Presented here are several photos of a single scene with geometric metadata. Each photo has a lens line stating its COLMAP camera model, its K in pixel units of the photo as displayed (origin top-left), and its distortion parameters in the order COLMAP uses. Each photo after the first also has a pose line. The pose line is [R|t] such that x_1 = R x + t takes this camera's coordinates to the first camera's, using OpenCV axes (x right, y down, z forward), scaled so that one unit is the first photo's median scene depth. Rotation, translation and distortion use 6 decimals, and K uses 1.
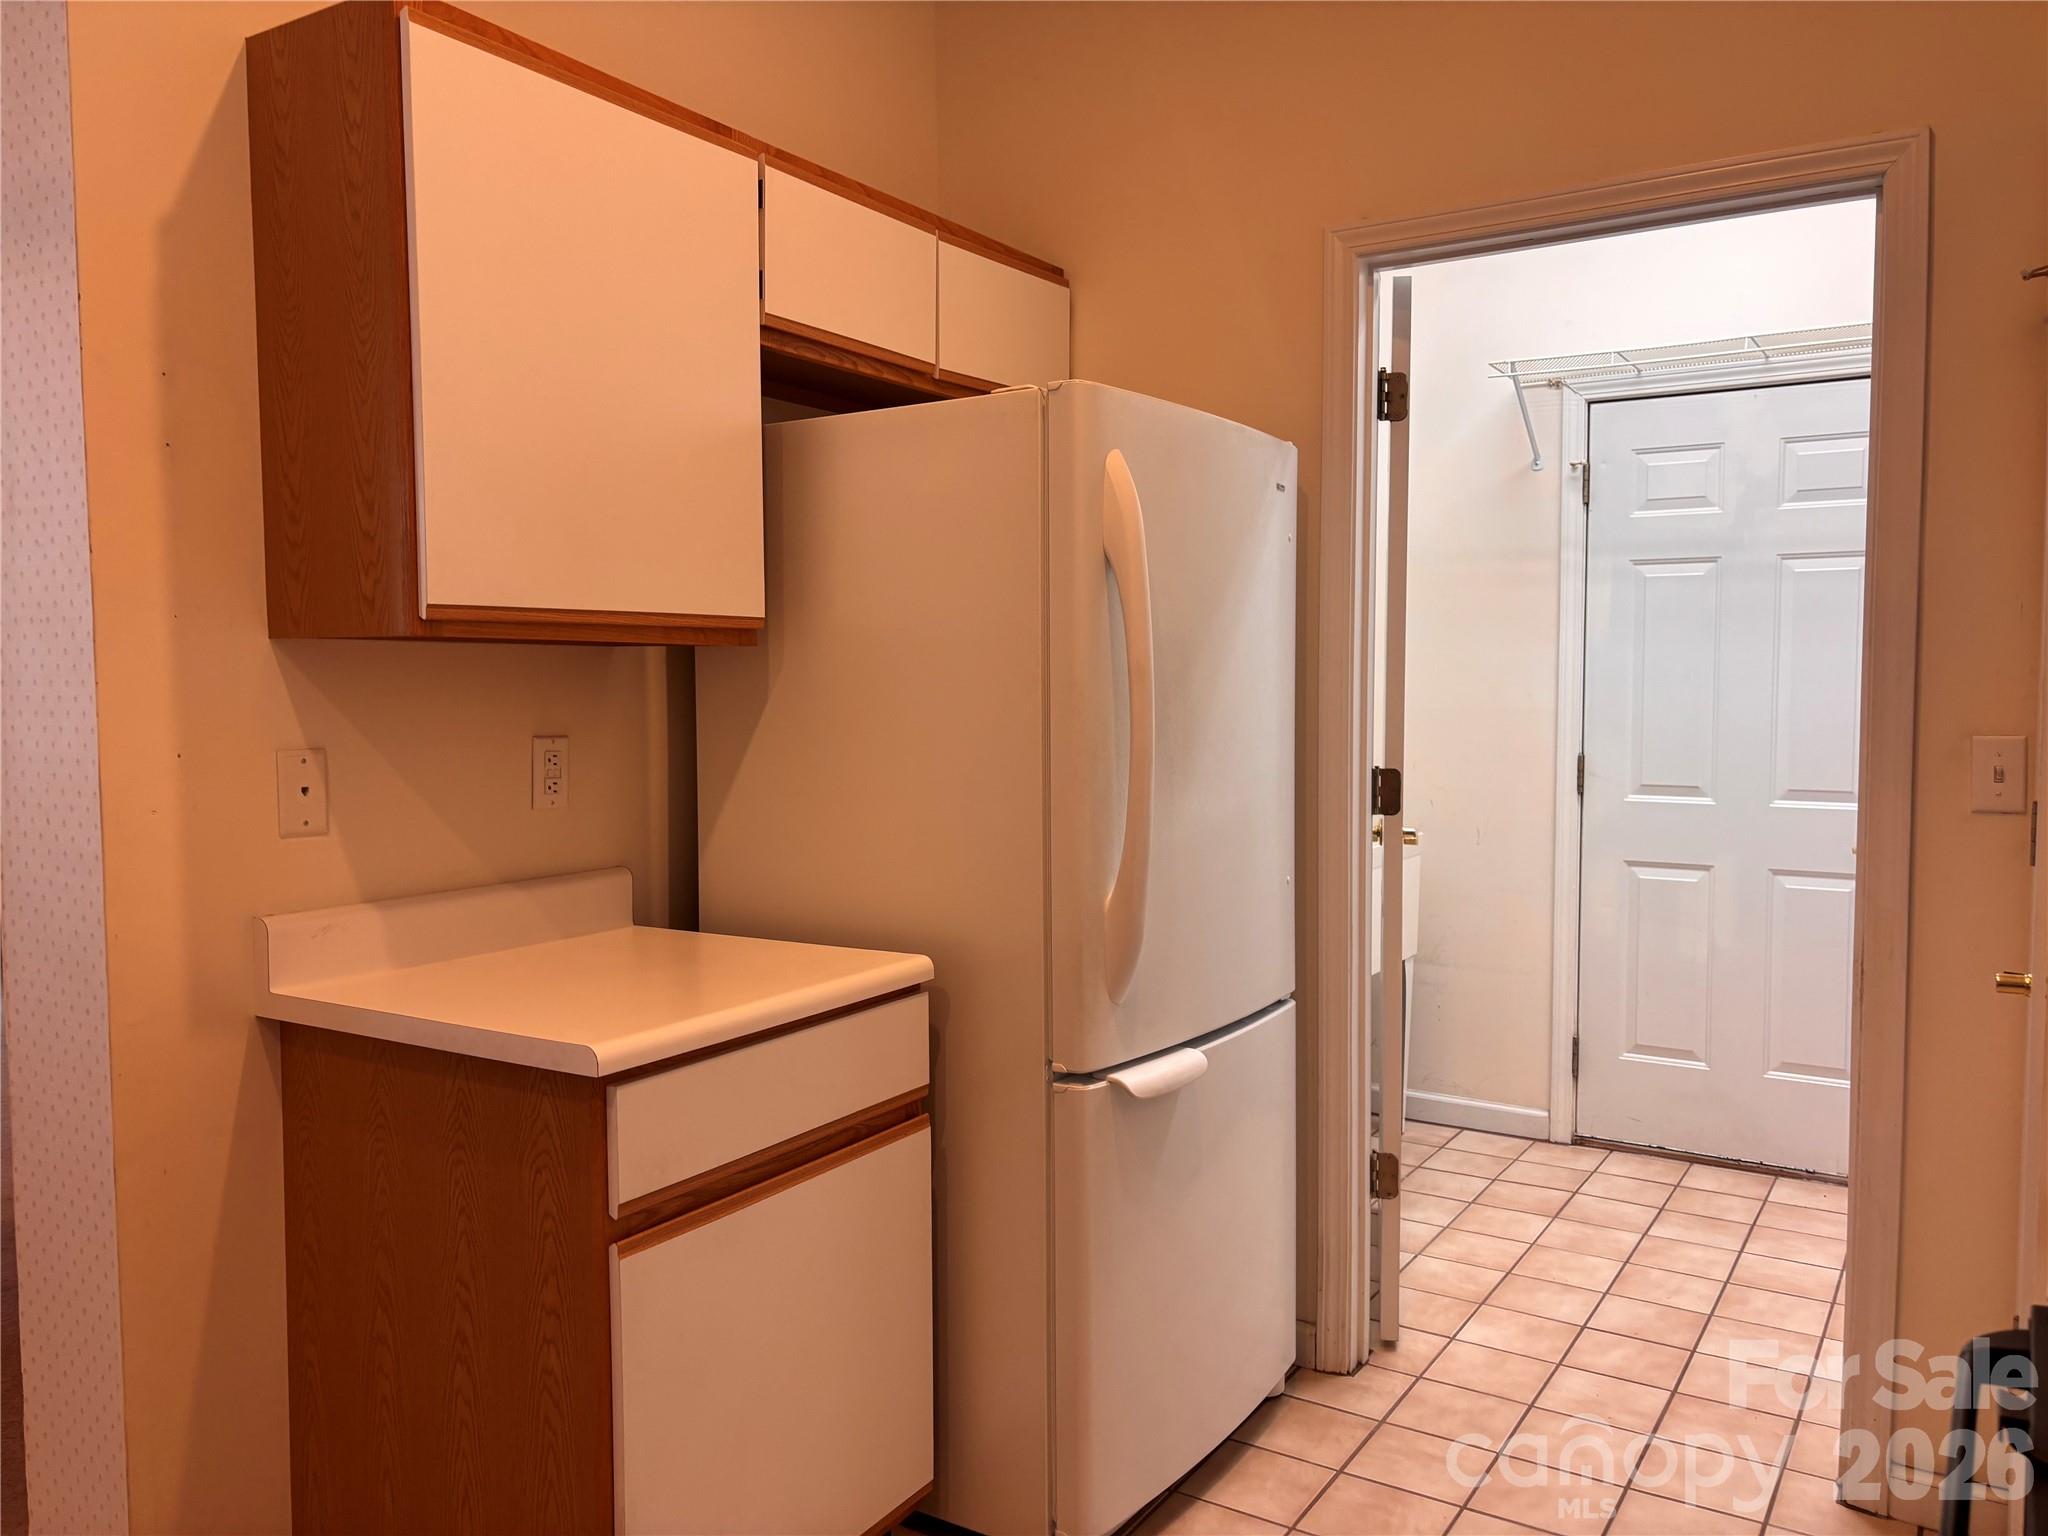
lens RADIAL K [[1535.9, 0, 1023.0], [0, 1535.9, 764.4], [0, 0, 1]] dist [0.059352, -0.074951]
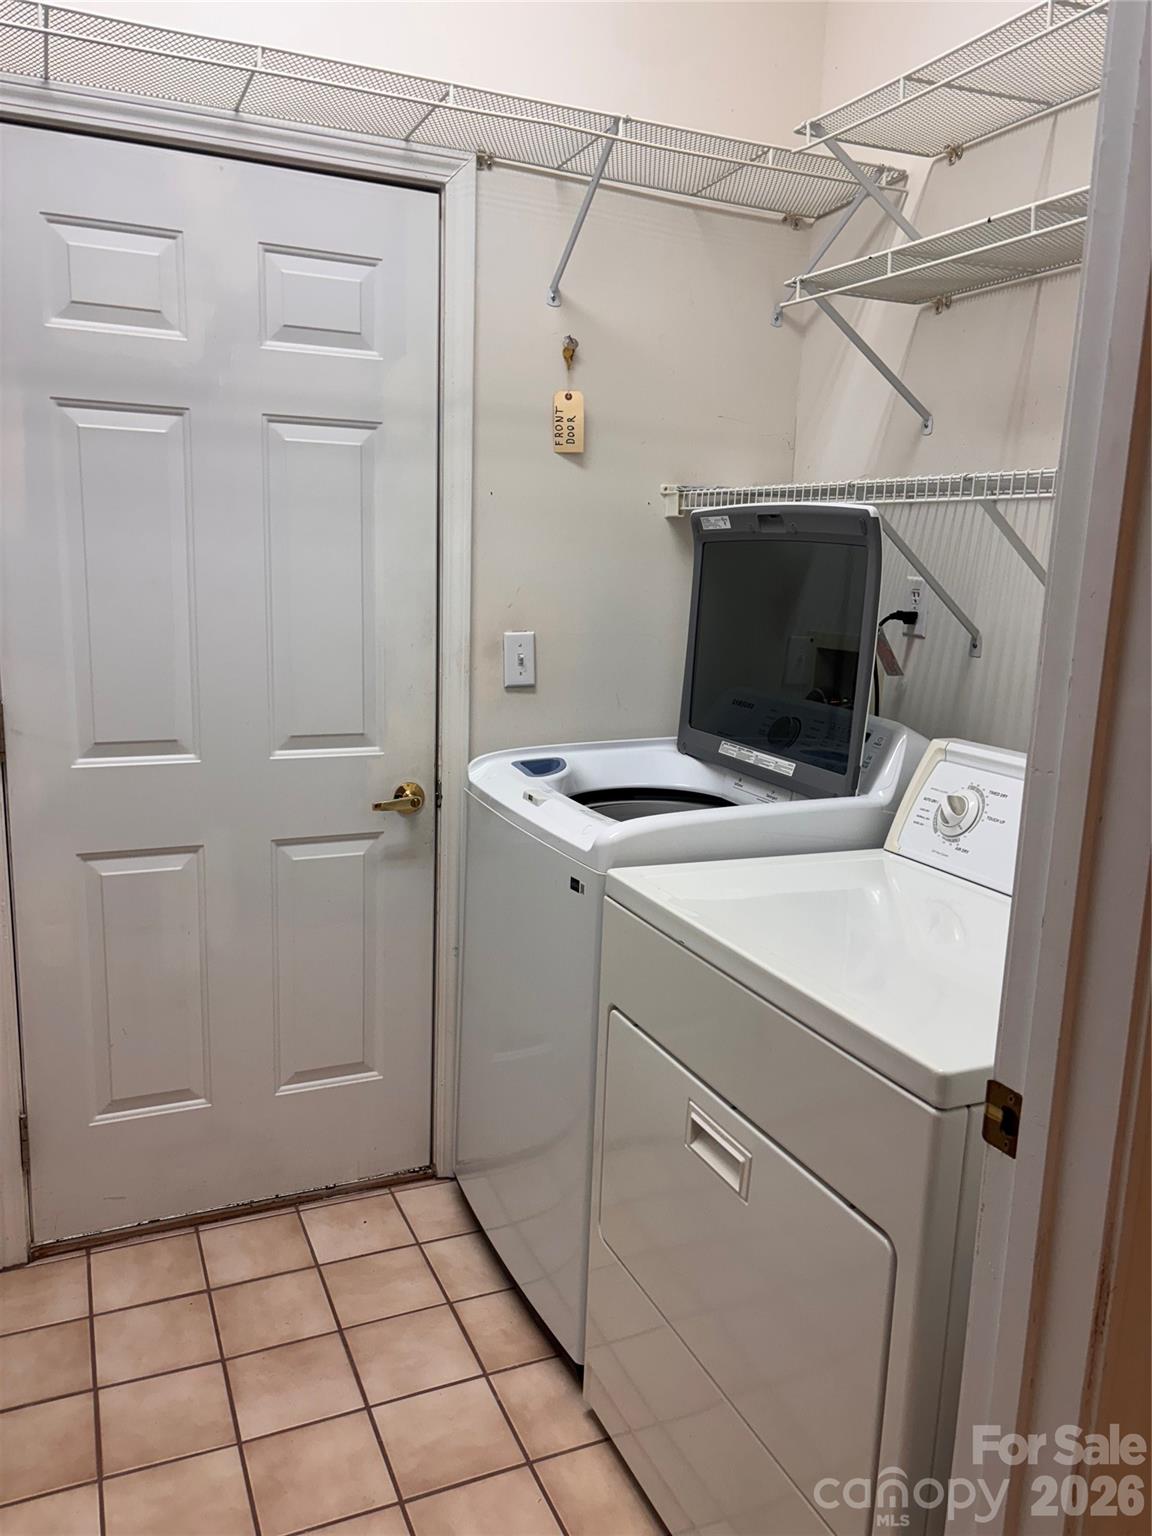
lens RADIAL K [[1151.9, 0, 569.1], [0, 1151.9, 775.3], [0, 0, 1]] dist [0.059352, -0.074951]
pose [[0.558287, -0.140761, 0.817619, 0.100365], [0.019719, 0.987475, 0.156539, -0.050733], [-0.829413, -0.071271, 0.554071, 0.565573]]
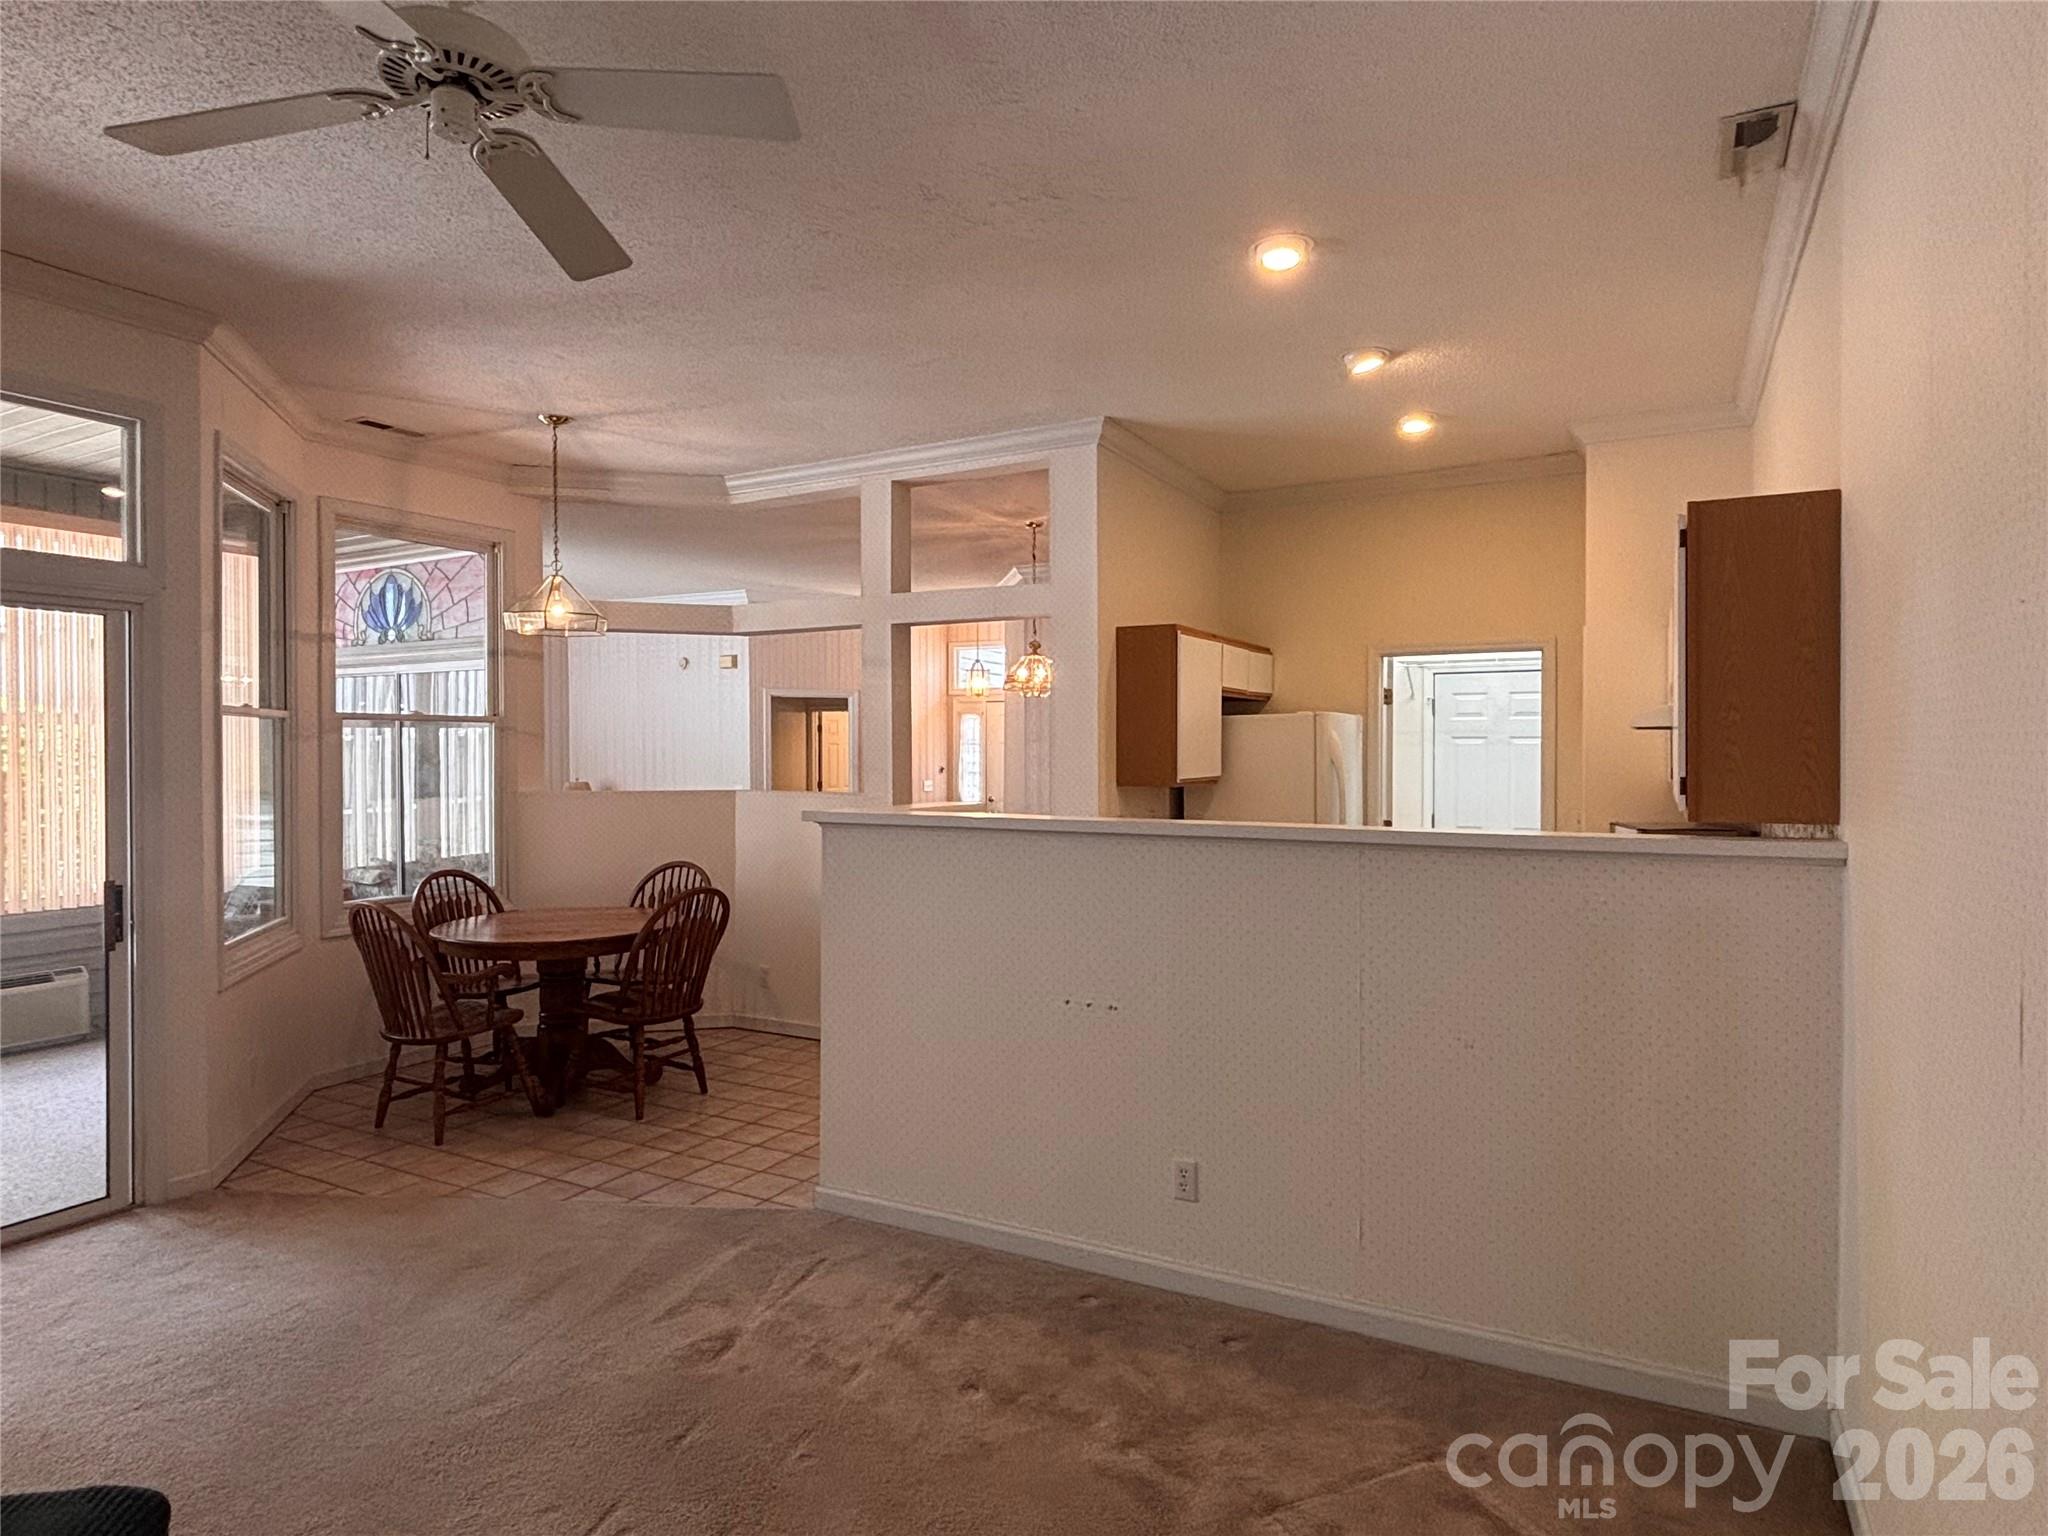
lens RADIAL K [[1155.9, 0, 1031.4], [0, 1155.9, 762.7], [0, 0, 1]] dist [-0.003512, -0.000147]
pose [[0.998024, -0.005450, 0.062602, -0.412025], [0.009176, 0.998193, -0.059390, 0.012905], [-0.062165, 0.059847, 0.996270, -0.828389]]
